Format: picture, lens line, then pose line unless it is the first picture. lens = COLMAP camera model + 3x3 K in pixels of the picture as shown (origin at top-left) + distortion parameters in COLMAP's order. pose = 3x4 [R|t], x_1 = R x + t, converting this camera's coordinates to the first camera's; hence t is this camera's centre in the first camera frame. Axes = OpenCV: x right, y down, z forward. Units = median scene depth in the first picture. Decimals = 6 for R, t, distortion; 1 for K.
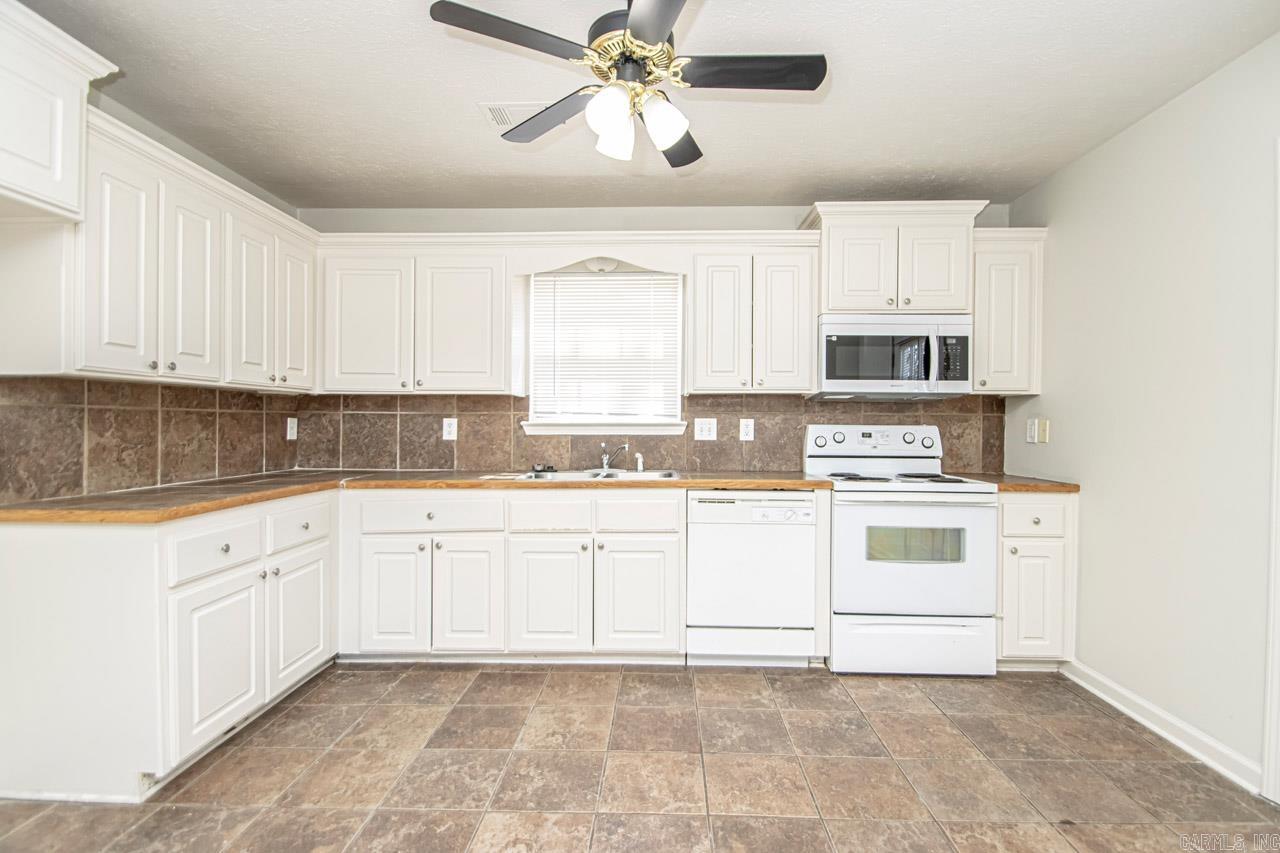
lens RADIAL K [[594.5, 0, 649.7], [0, 594.5, 424.9], [0, 0, 1]] dist [0.019452, -0.018154]
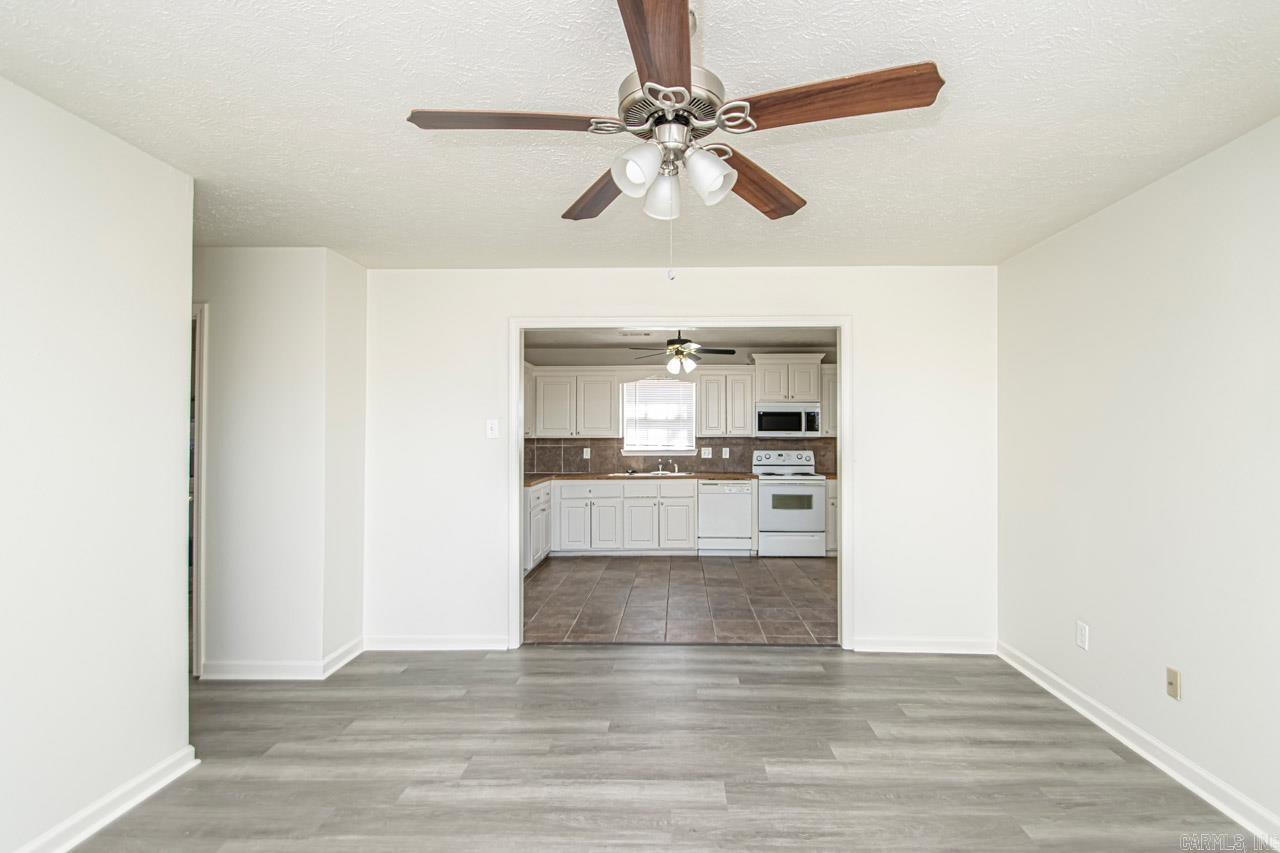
lens RADIAL K [[617.2, 0, 661.0], [0, 617.2, 430.4], [0, 0, 1]] dist [0.022007, -0.021566]
pose [[0.999977, -0.006097, -0.003120, -0.070917], [0.006067, 0.999936, -0.009500, -0.059894], [0.003177, 0.009481, 0.999950, -1.382311]]
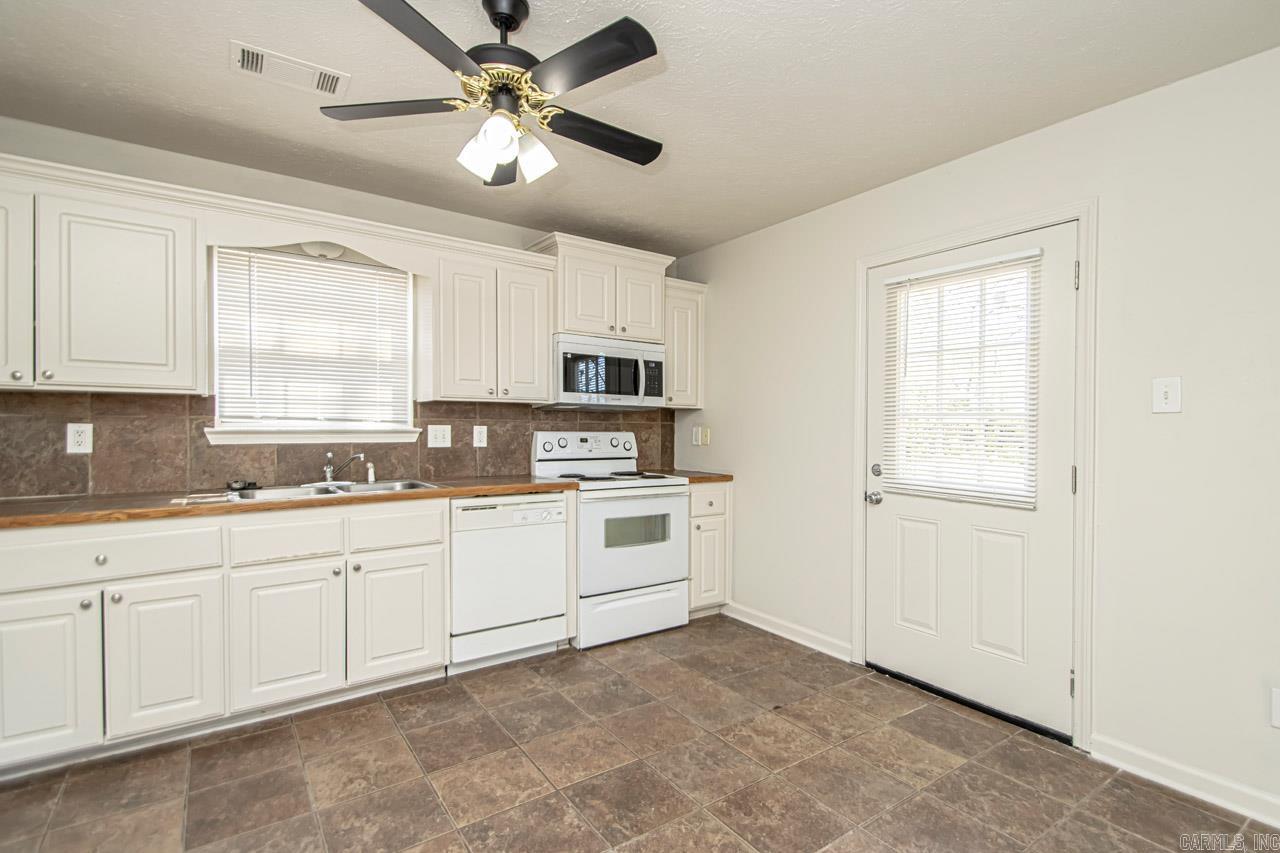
lens RADIAL K [[600.5, 0, 640.0], [0, 600.5, 426.5], [0, 0, 1]] dist [0.047808, -0.030939]
pose [[0.801551, 0.002381, 0.597921, -0.268610], [-0.006407, 0.999969, 0.004606, -0.017369], [-0.597892, -0.007523, 0.801542, 0.003865]]
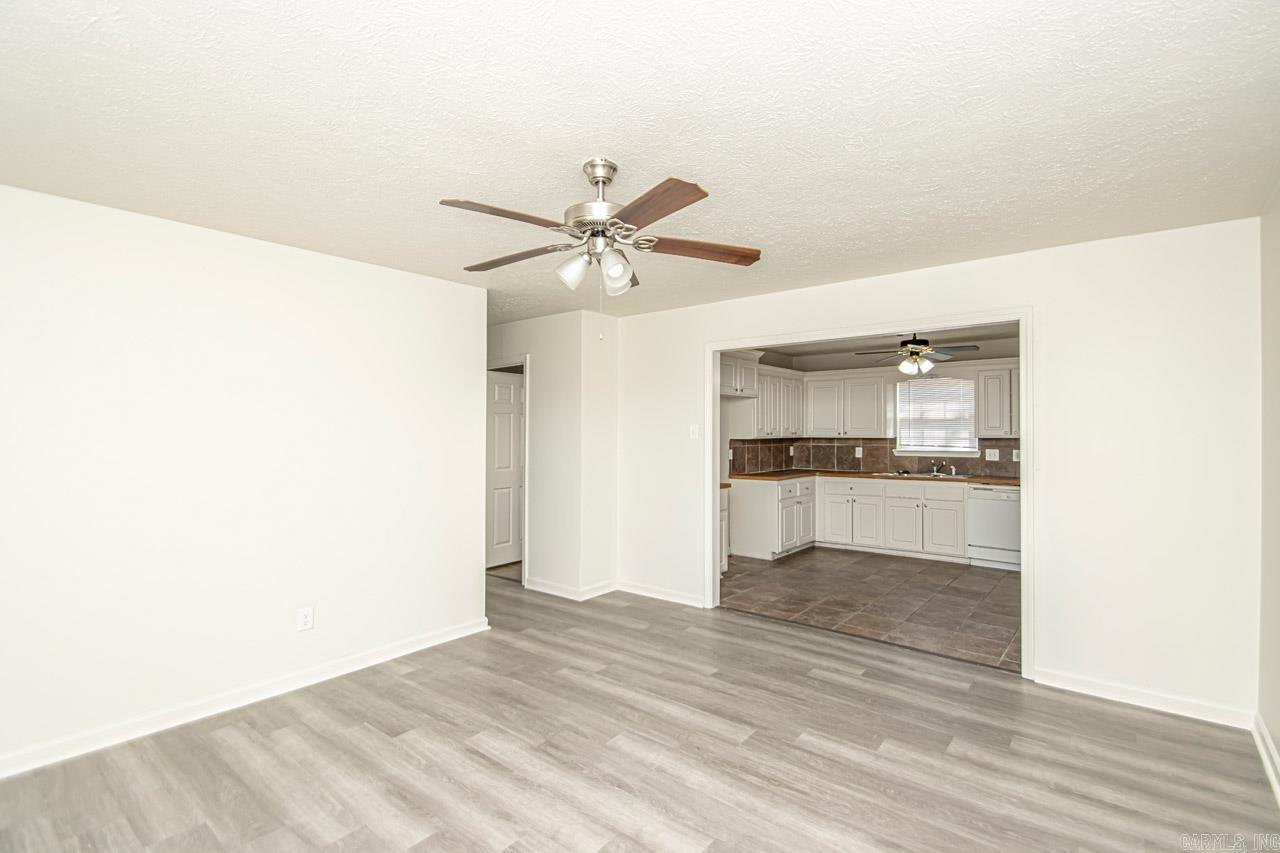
lens RADIAL K [[594.0, 0, 640.0], [0, 594.0, 426.5], [0, 0, 1]] dist [0.019887, -0.021341]
pose [[0.783474, -0.009324, -0.621355, 0.460525], [0.002528, 0.999927, -0.011818, -0.074601], [0.621420, 0.007689, 0.783440, -1.416913]]
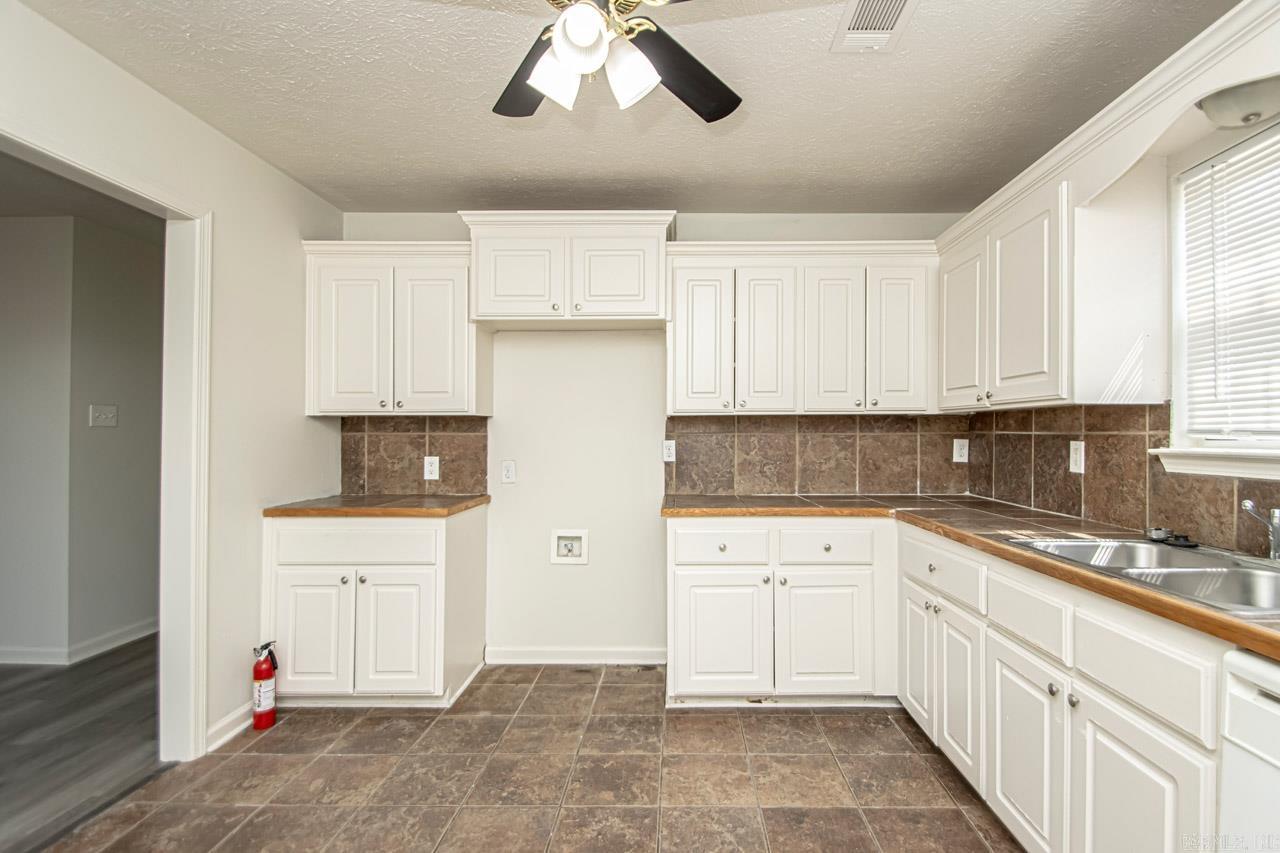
lens RADIAL K [[612.5, 0, 671.5], [0, 612.5, 424.7], [0, 0, 1]] dist [0.001288, -0.009560]
pose [[0.012214, -0.016618, -0.999787, 0.404281], [0.000285, 0.999862, -0.016616, -0.020946], [0.999925, -0.000082, 0.012217, 0.608957]]
